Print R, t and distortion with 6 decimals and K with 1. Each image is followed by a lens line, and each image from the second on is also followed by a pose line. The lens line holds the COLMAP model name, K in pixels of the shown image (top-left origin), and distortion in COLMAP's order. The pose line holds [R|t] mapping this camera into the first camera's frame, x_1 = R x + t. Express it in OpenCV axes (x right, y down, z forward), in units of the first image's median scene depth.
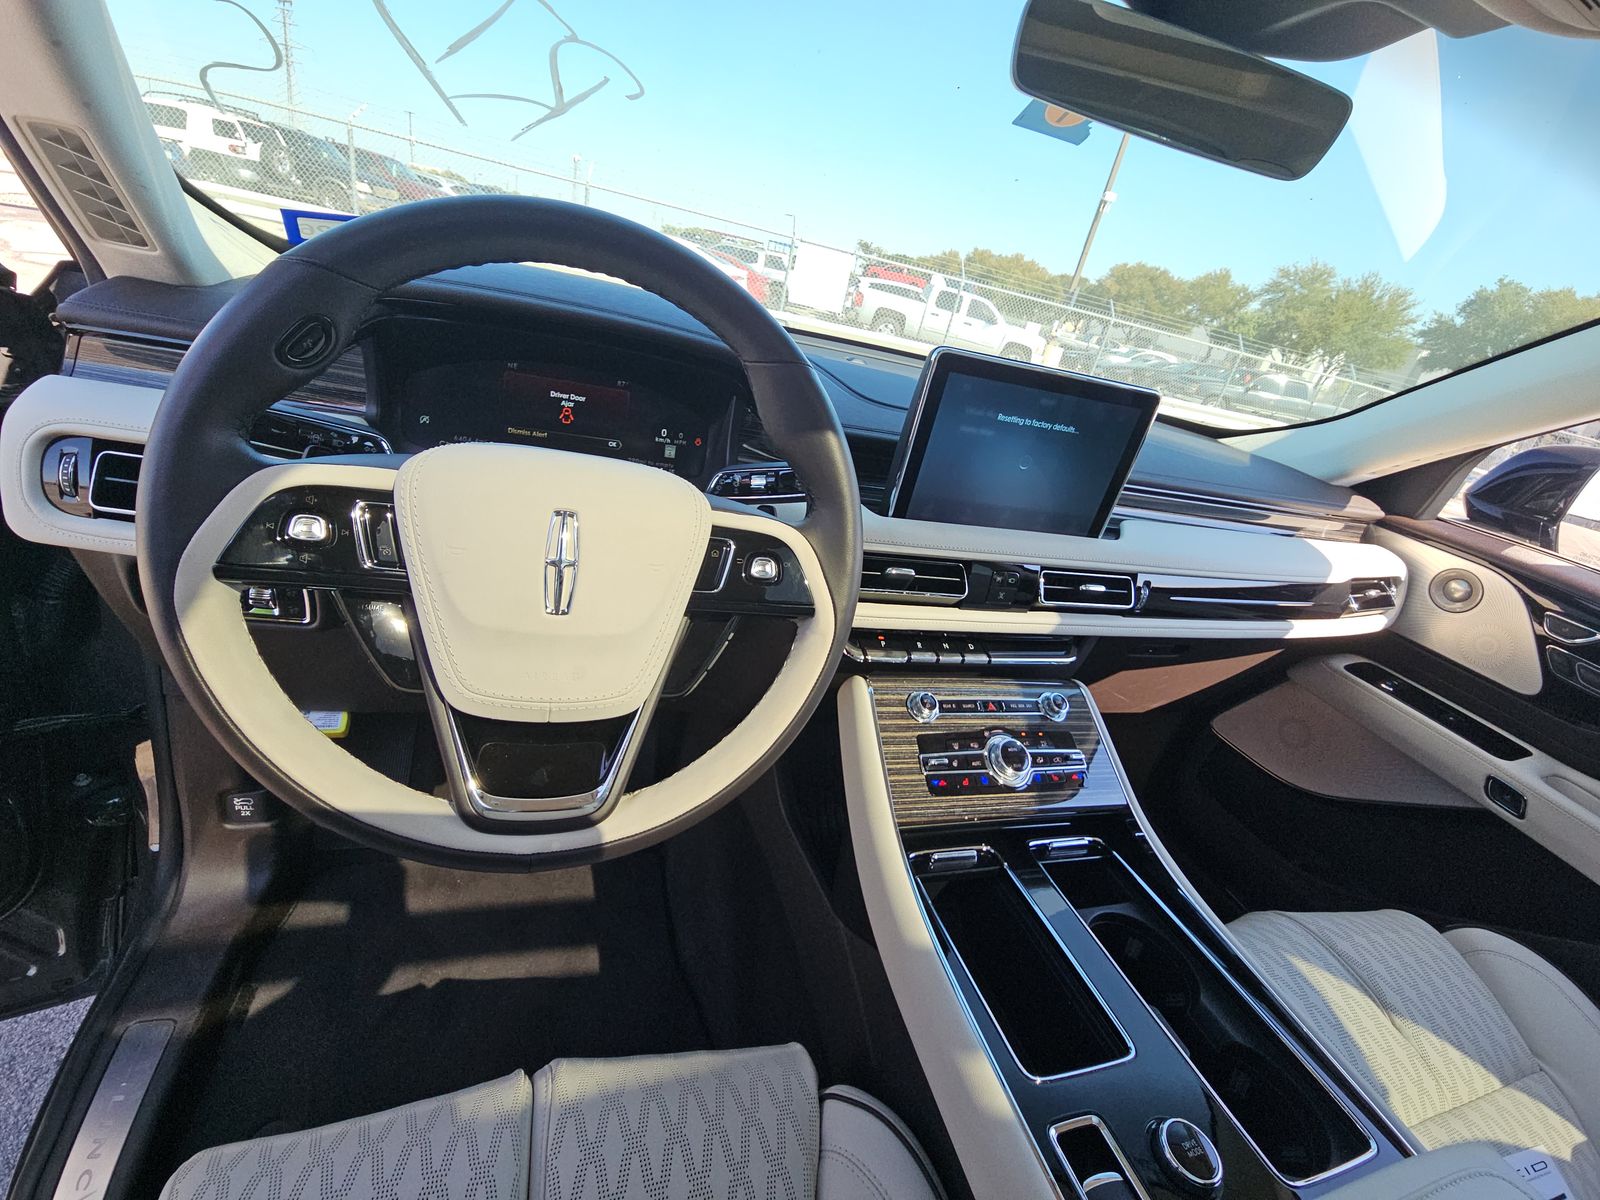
lens RADIAL K [[654.3, 0, 794.6], [0, 654.3, 585.6], [0, 0, 1]] dist [0.006825, -0.007319]
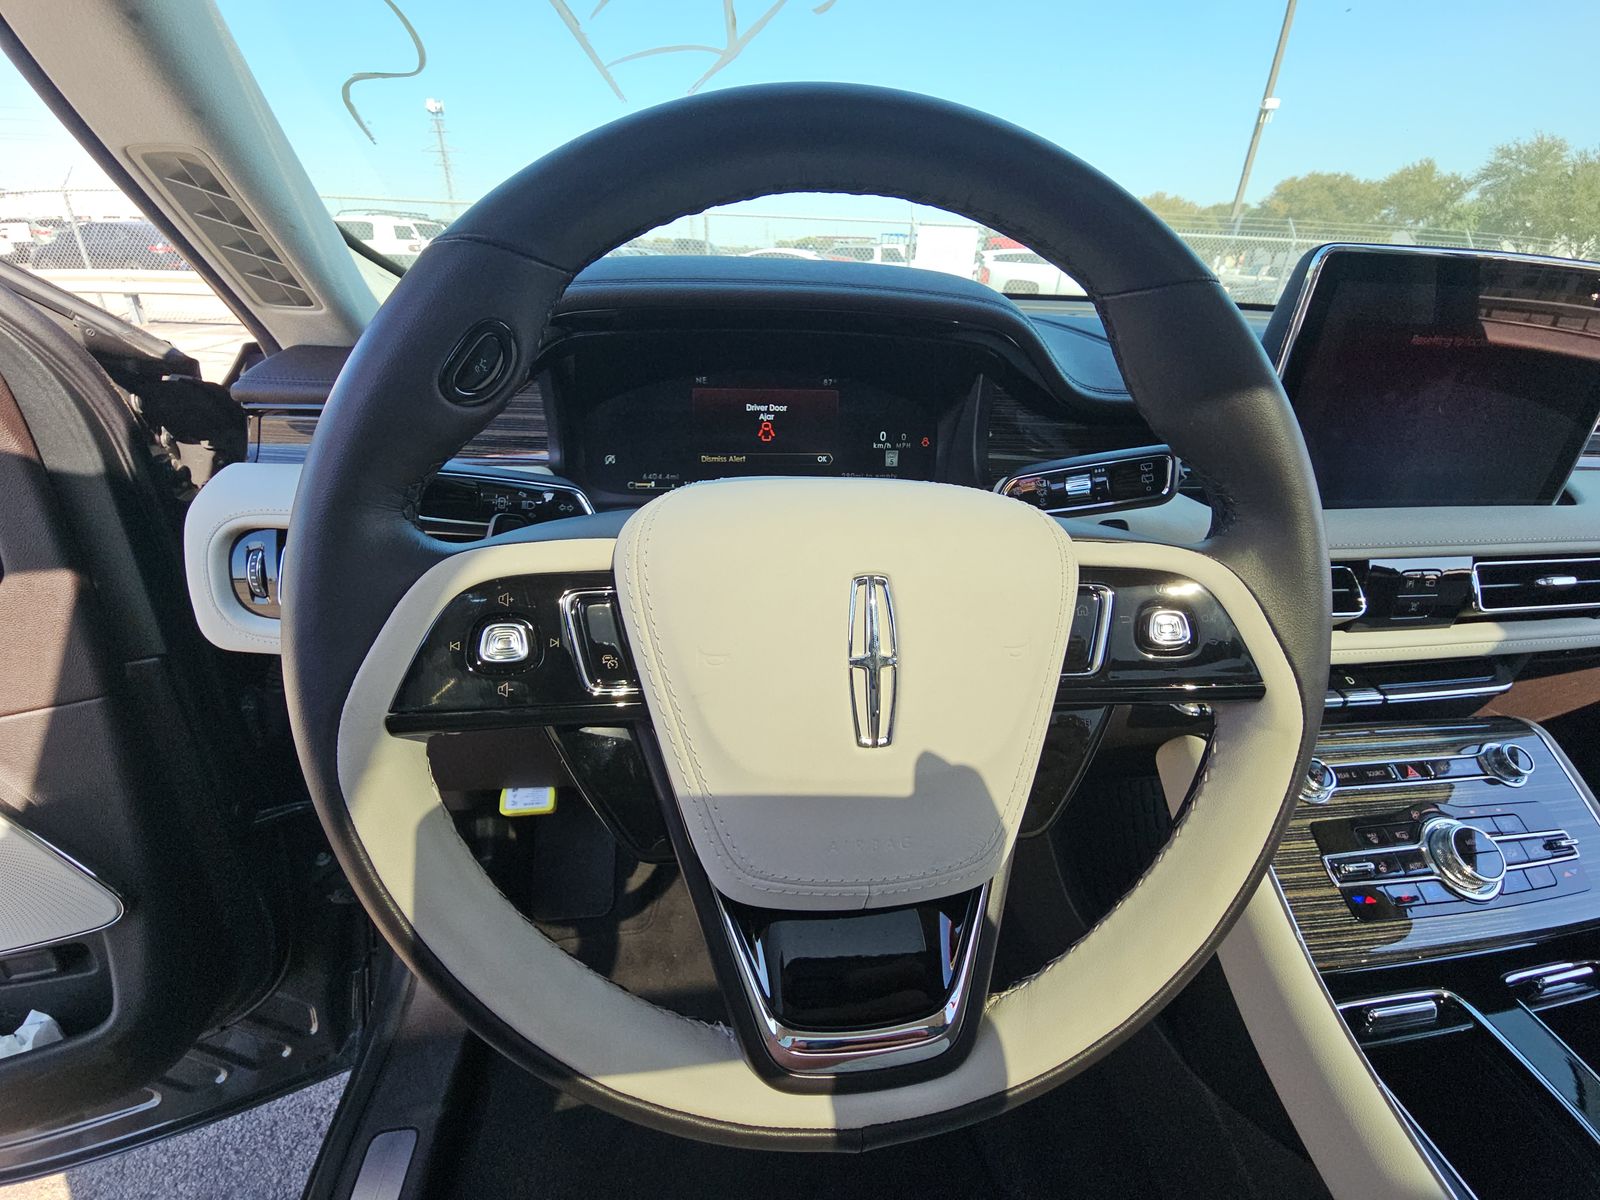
lens RADIAL K [[654.3, 0, 797.2], [0, 654.3, 584.6], [0, 0, 1]] dist [0.006825, -0.007319]
pose [[0.973362, -0.091166, -0.210367, -0.154891], [0.090655, 0.995809, -0.012092, -0.055884], [0.210588, -0.007301, 0.977548, 0.207239]]
